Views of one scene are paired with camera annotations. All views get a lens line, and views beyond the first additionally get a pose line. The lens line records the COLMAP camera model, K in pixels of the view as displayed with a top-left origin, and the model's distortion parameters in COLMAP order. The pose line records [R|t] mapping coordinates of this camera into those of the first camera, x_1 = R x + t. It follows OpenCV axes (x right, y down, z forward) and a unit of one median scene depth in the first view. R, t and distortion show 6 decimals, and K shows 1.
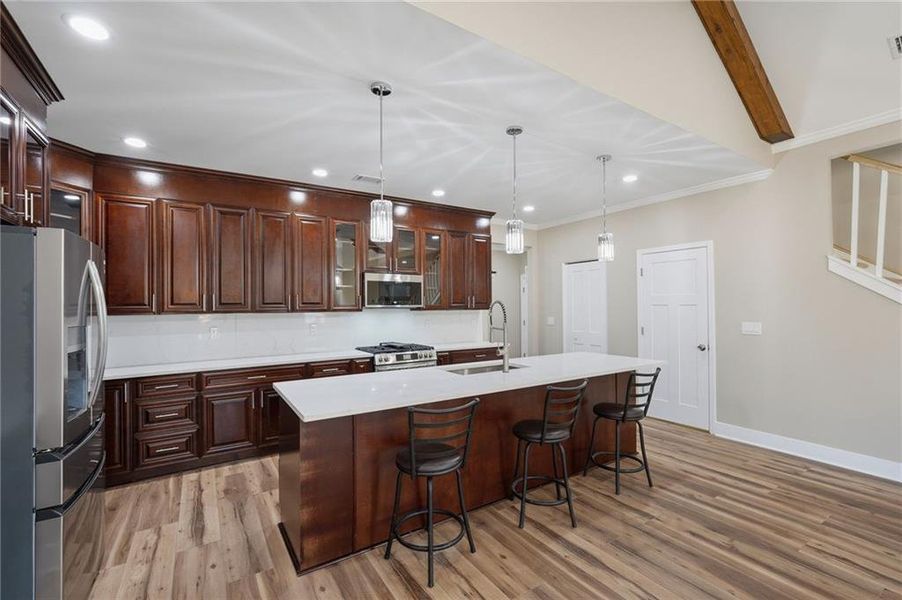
lens RADIAL K [[398.0, 0, 451.0], [0, 398.0, 300.0], [0, 0, 1]] dist [-0.004704, 0.004476]
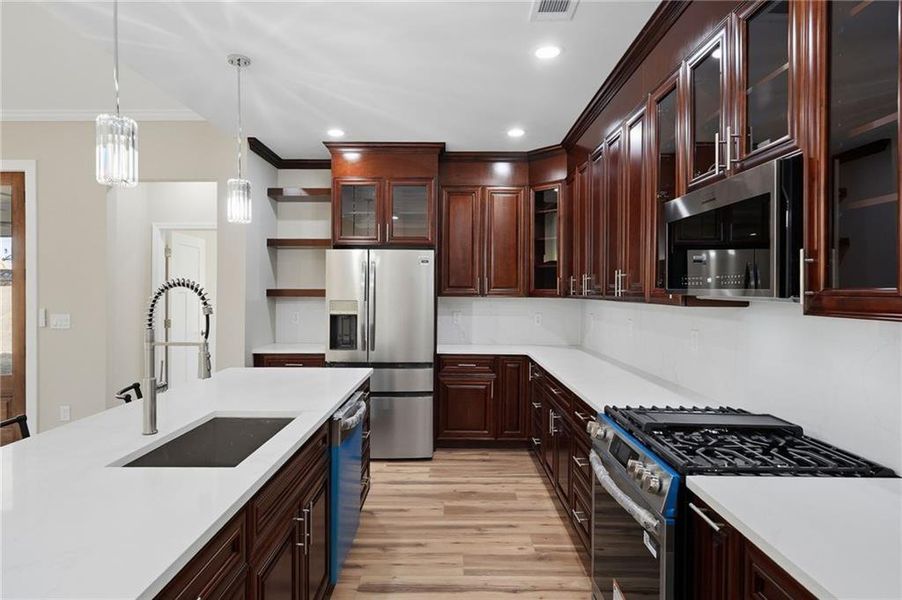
lens RADIAL K [[515.5, 0, 448.1], [0, 515.5, 291.4], [0, 0, 1]] dist [-0.002849, 0.001069]
pose [[-0.551164, 0.009353, -0.834344, 0.440294], [0.014502, 0.999894, 0.001629, 0.015974], [0.834271, -0.011202, -0.551241, 1.590241]]
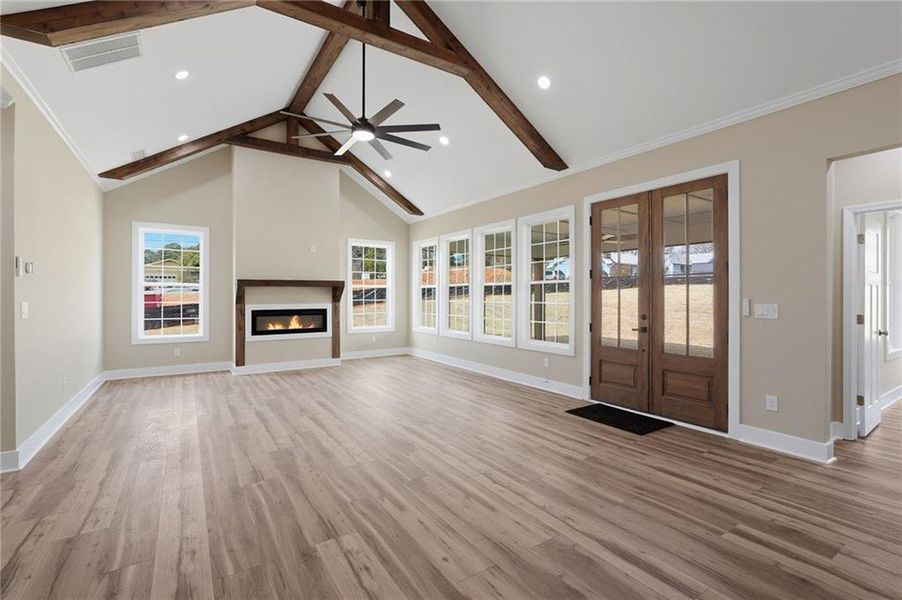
lens RADIAL K [[408.1, 0, 450.6], [0, 408.1, 295.9], [0, 0, 1]] dist [-0.009312, 0.001068]
pose [[-0.999954, 0.005041, -0.008163, 0.735467], [0.005145, 0.999905, -0.012757, 0.051704], [0.008098, -0.012798, -0.999885, 1.048465]]
